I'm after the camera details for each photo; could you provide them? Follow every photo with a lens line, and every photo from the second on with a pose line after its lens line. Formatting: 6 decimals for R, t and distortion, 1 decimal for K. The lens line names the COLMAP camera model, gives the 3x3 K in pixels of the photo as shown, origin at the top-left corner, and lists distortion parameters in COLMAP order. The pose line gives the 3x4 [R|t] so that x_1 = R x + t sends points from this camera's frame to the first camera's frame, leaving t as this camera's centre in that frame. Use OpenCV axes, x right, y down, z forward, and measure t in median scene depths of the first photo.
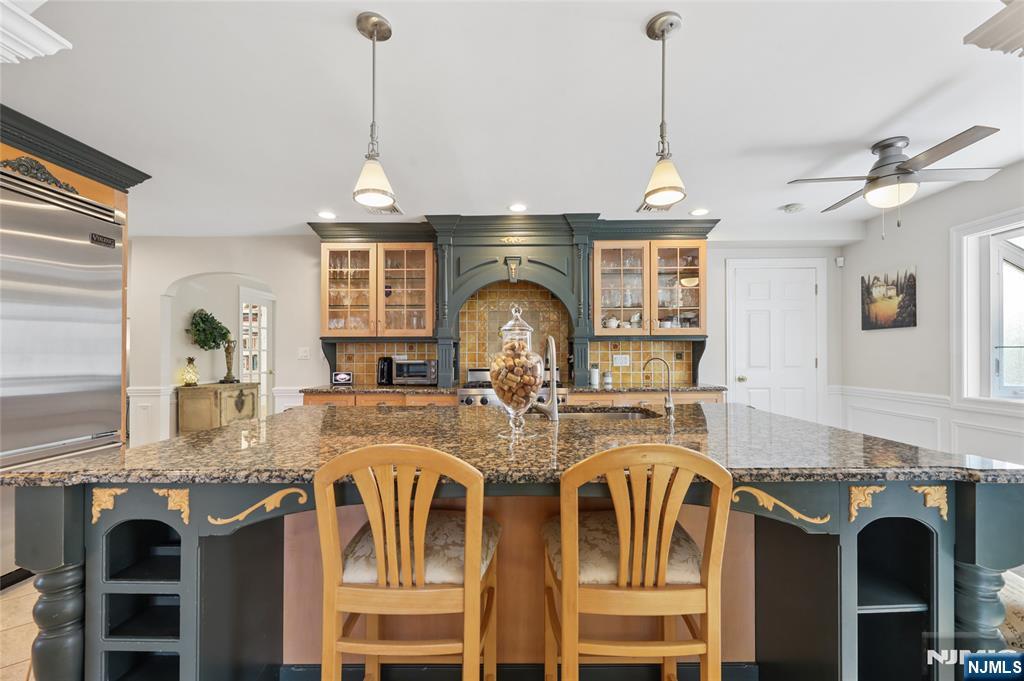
lens RADIAL K [[424.3, 0, 508.8], [0, 424.3, 349.3], [0, 0, 1]] dist [-0.003726, -0.000465]
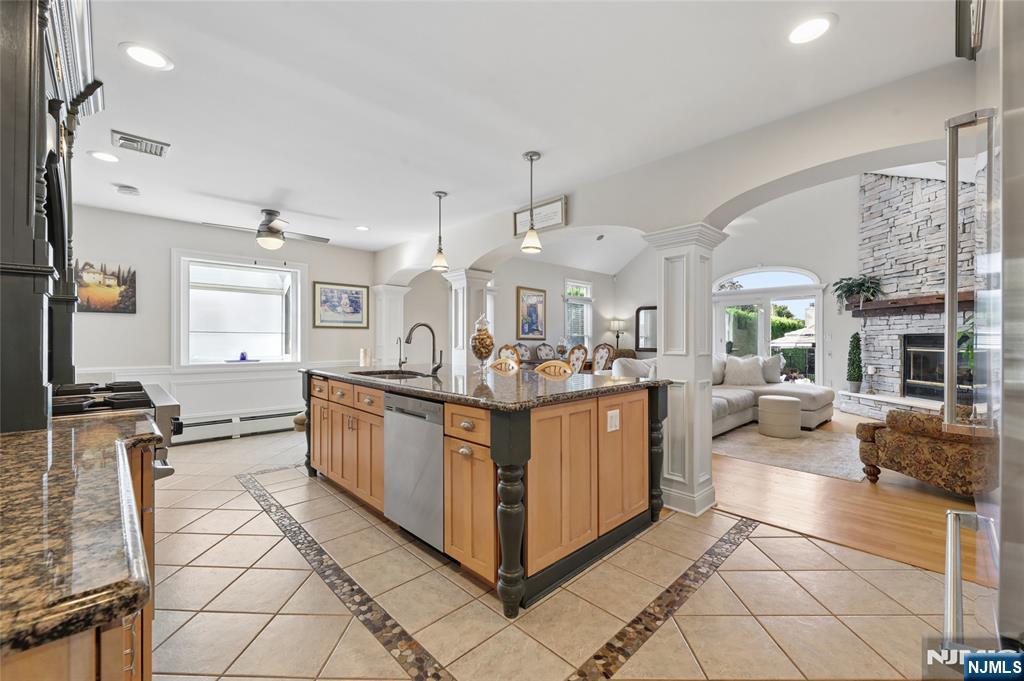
lens RADIAL K [[424.3, 0, 508.1], [0, 424.3, 338.4], [0, 0, 1]] dist [-0.003726, -0.000465]
pose [[-0.699985, -0.001244, 0.714157, -0.723996], [-0.012430, 0.999868, -0.010441, 0.018974], [-0.714050, -0.016186, -0.699908, 1.117663]]
